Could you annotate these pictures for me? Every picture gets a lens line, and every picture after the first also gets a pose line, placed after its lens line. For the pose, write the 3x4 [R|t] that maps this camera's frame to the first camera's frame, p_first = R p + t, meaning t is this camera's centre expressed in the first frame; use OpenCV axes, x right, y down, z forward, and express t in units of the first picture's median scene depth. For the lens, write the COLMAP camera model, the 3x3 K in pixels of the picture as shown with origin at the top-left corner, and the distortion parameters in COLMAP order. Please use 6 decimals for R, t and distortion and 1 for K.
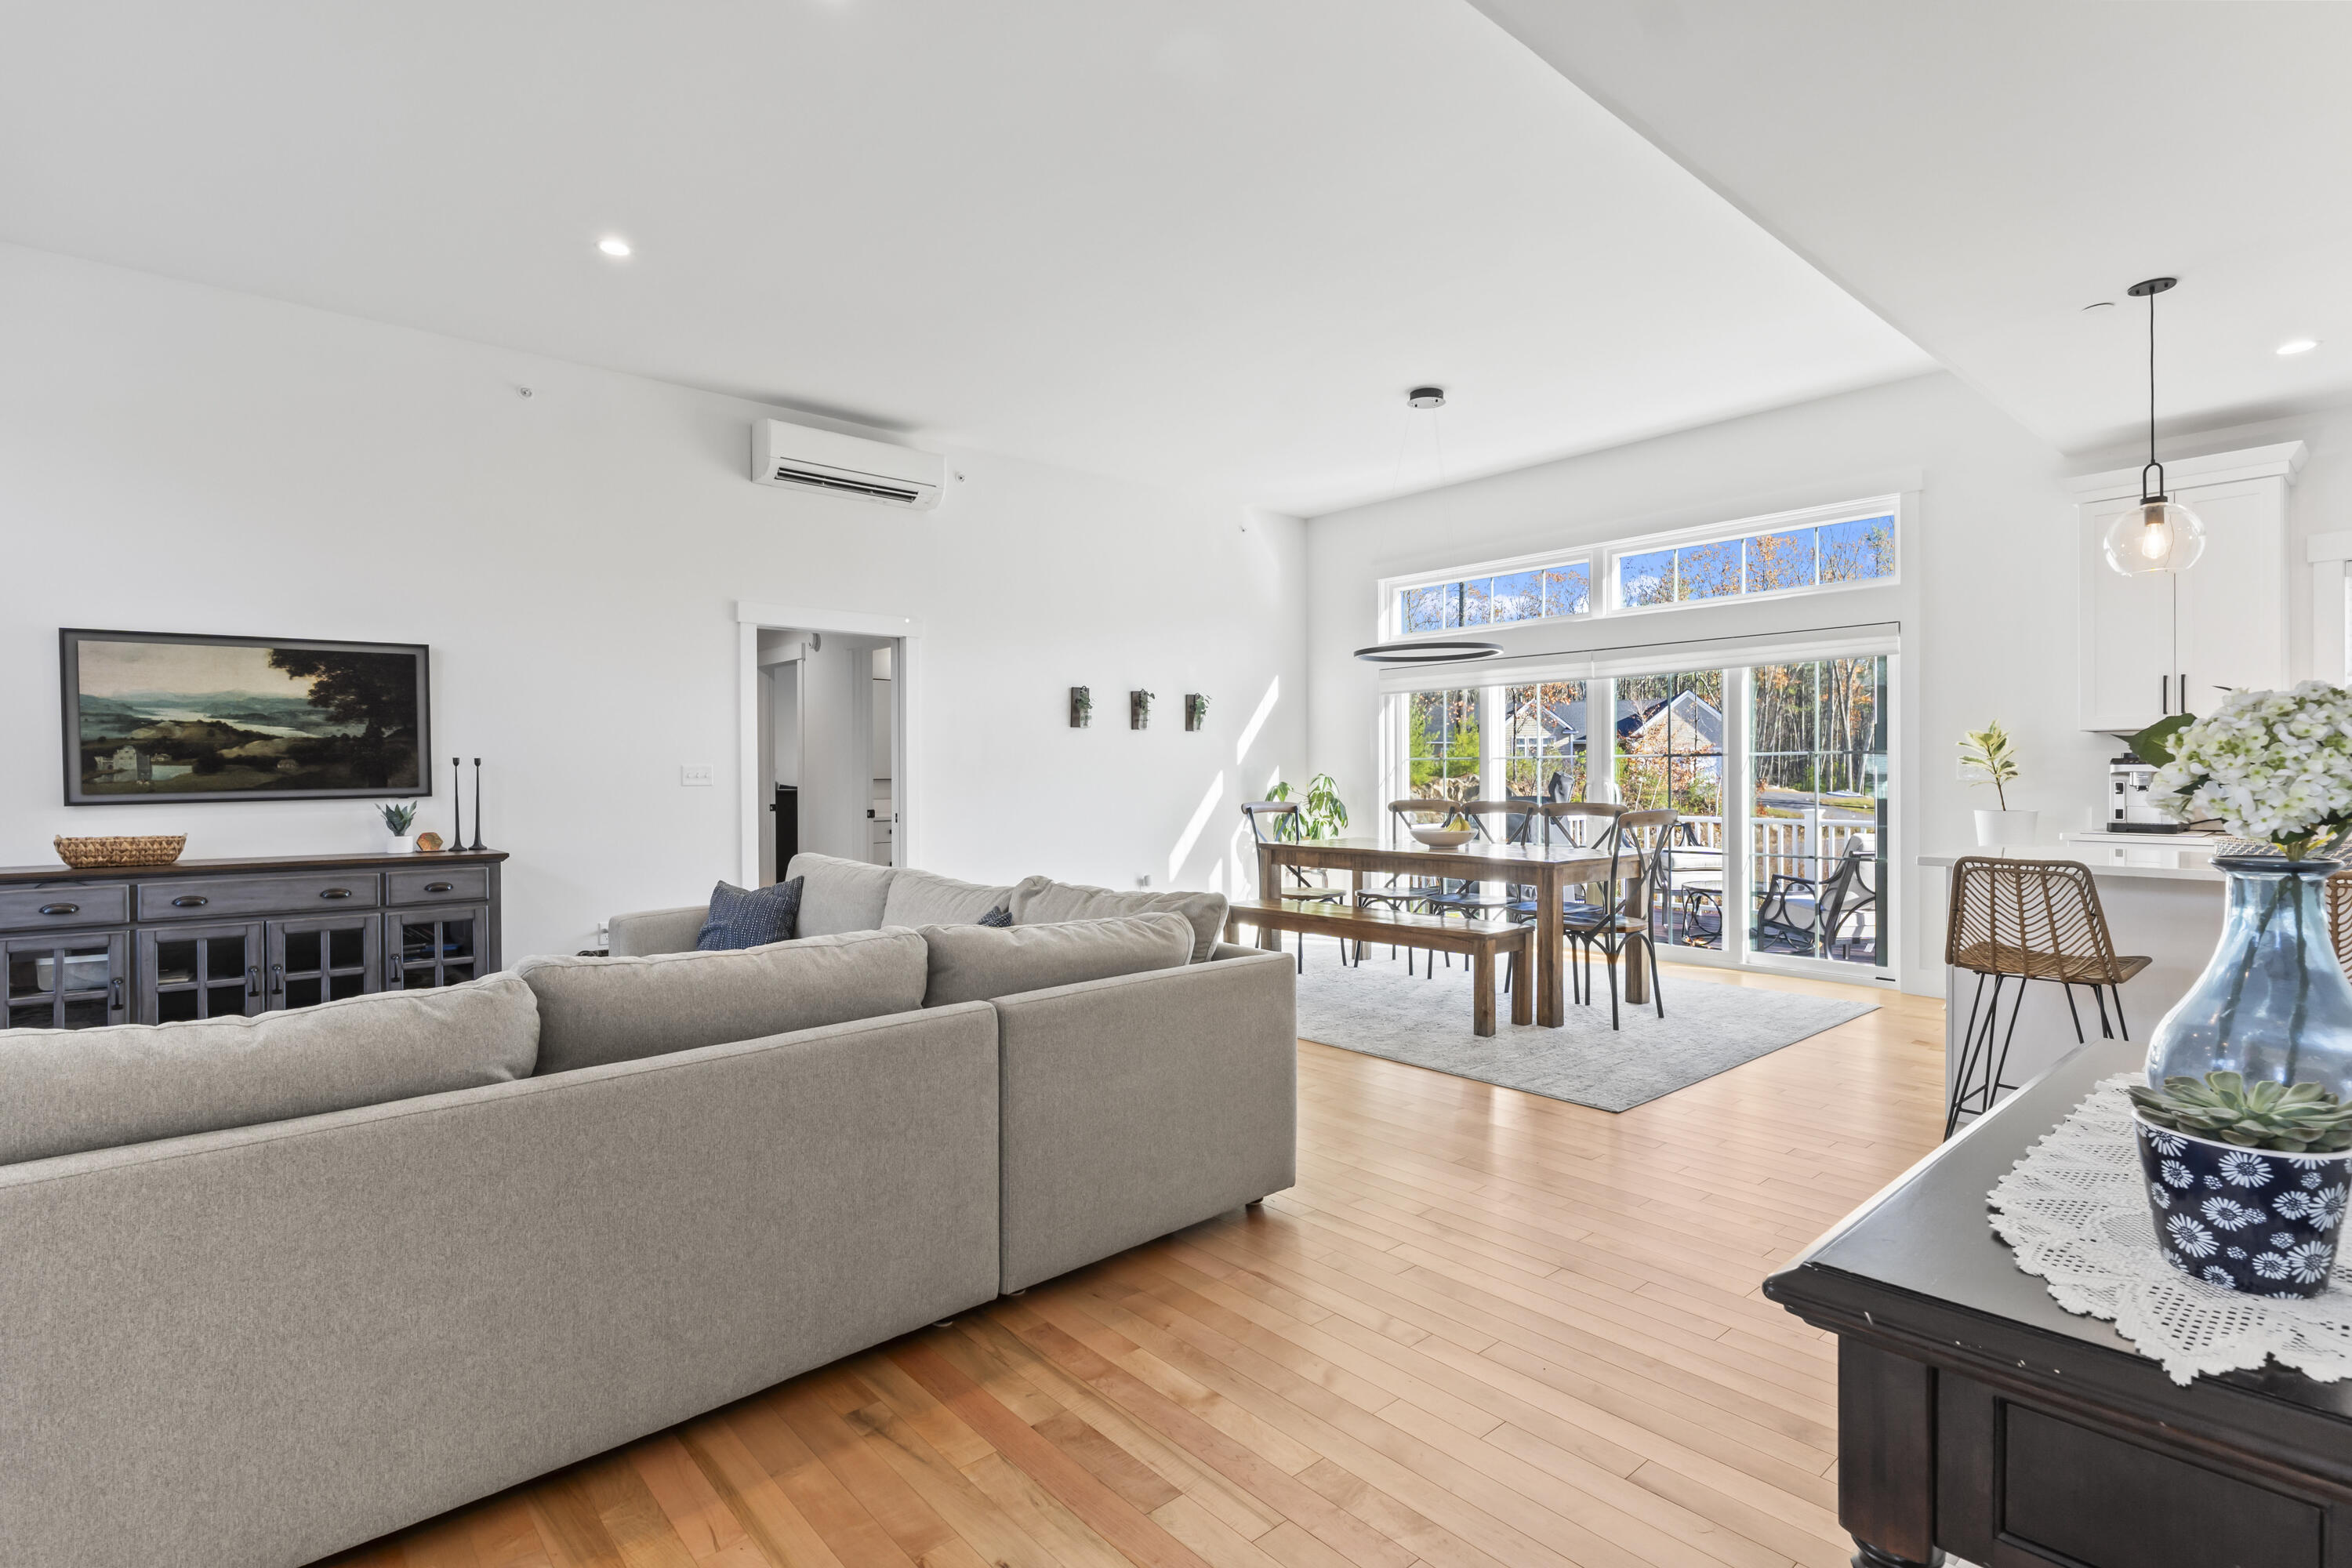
lens RADIAL K [[1138.1, 0, 1174.3], [0, 1138.1, 761.5], [0, 0, 1]] dist [-0.030242, 0.021601]
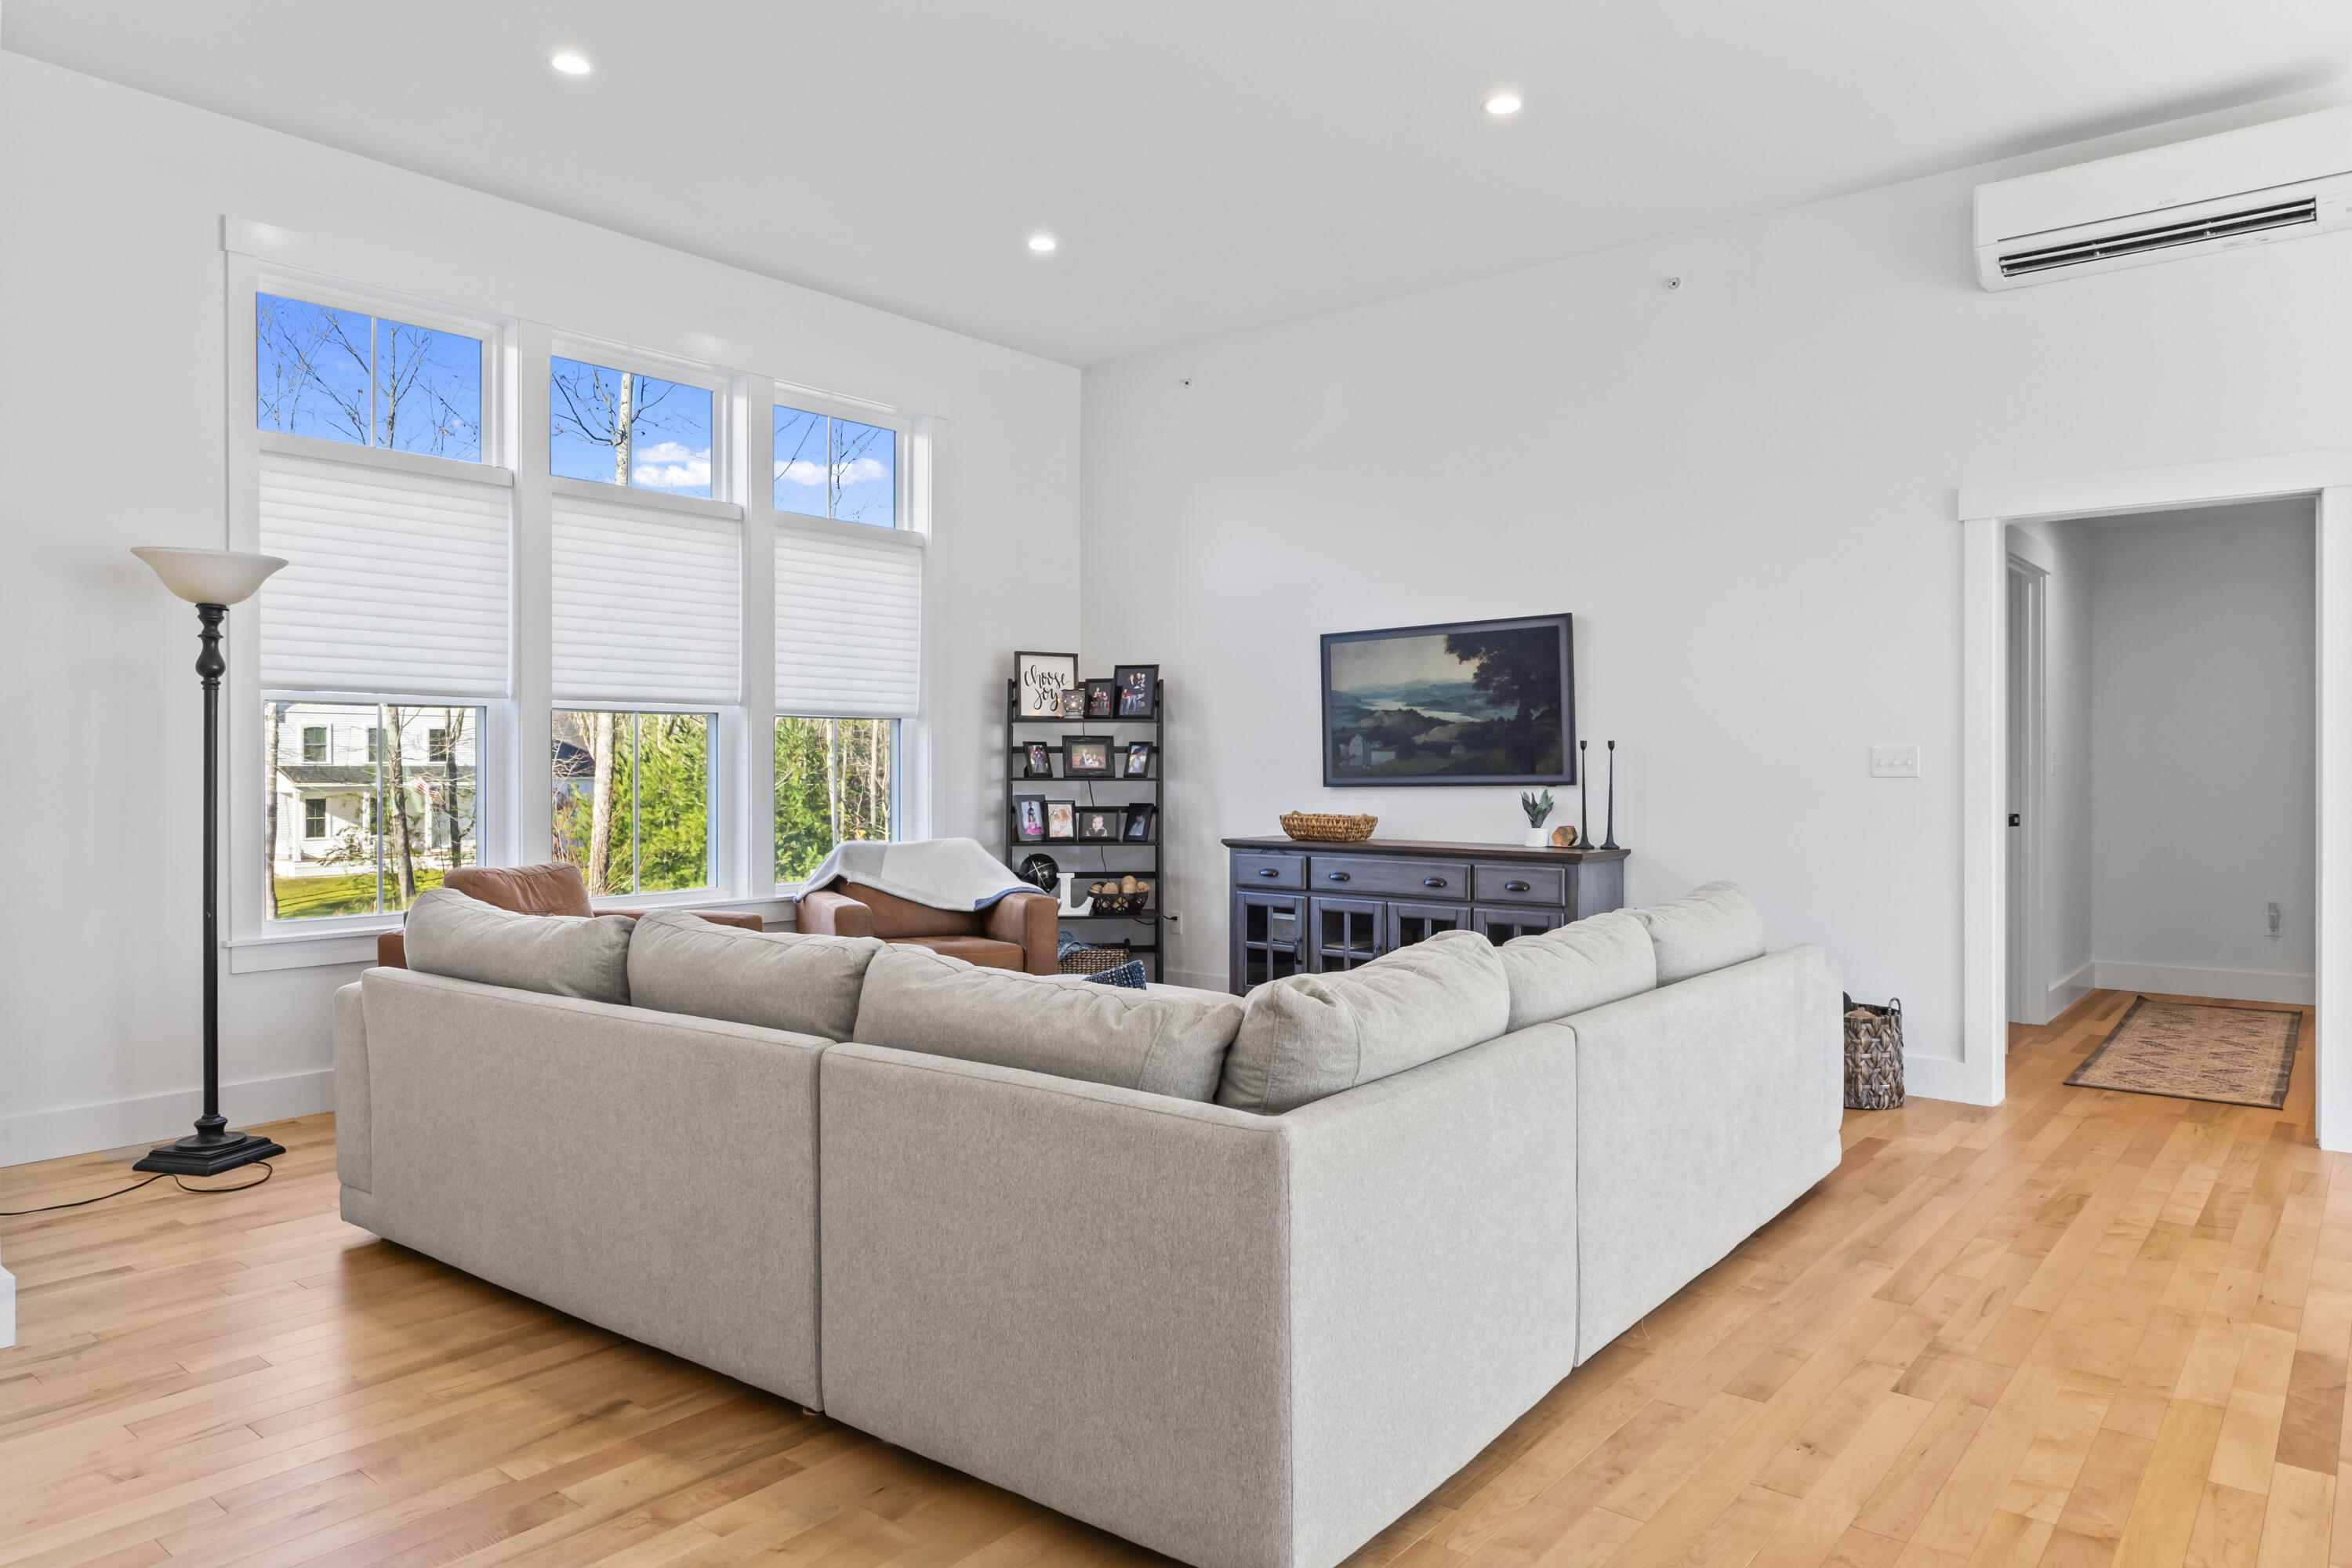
lens RADIAL K [[1471.6, 0, 1176.0], [0, 1471.6, 784.0], [0, 0, 1]] dist [-0.007480, -0.000457]
pose [[0.171320, 0.016226, -0.985082, 0.473213], [0.009174, 0.999795, 0.018064, 0.007336], [0.985173, -0.012132, 0.171136, 0.563781]]
